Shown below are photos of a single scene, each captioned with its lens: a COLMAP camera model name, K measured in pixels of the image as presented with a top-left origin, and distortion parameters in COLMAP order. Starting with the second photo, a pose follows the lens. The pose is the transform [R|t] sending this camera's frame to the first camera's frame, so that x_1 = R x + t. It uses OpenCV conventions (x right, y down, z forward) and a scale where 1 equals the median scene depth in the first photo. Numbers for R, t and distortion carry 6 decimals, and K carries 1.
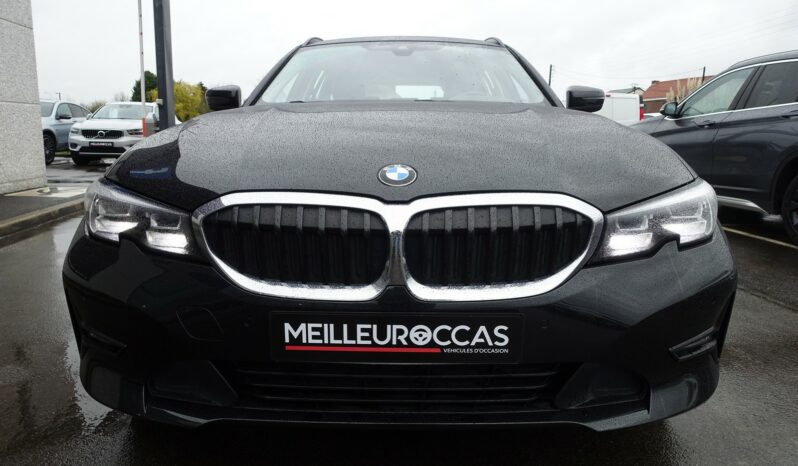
lens RADIAL K [[546.2, 0, 395.5], [0, 546.2, 234.8], [0, 0, 1]] dist [-0.000119, 0.000045]
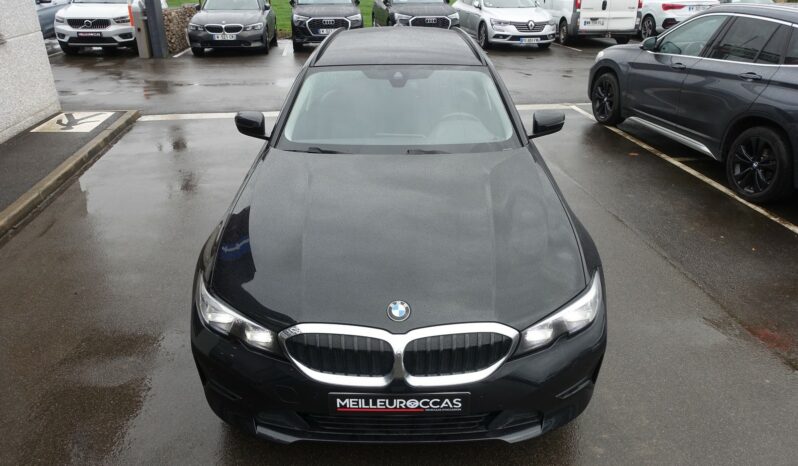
lens RADIAL K [[546.2, 0, 396.3], [0, 546.2, 237.3], [0, 0, 1]] dist [-0.000119, 0.000045]
pose [[0.999867, -0.013132, 0.009686, -0.017769], [0.010072, 0.963676, 0.266884, -0.812628], [-0.012839, -0.266751, 0.963680, -0.581354]]
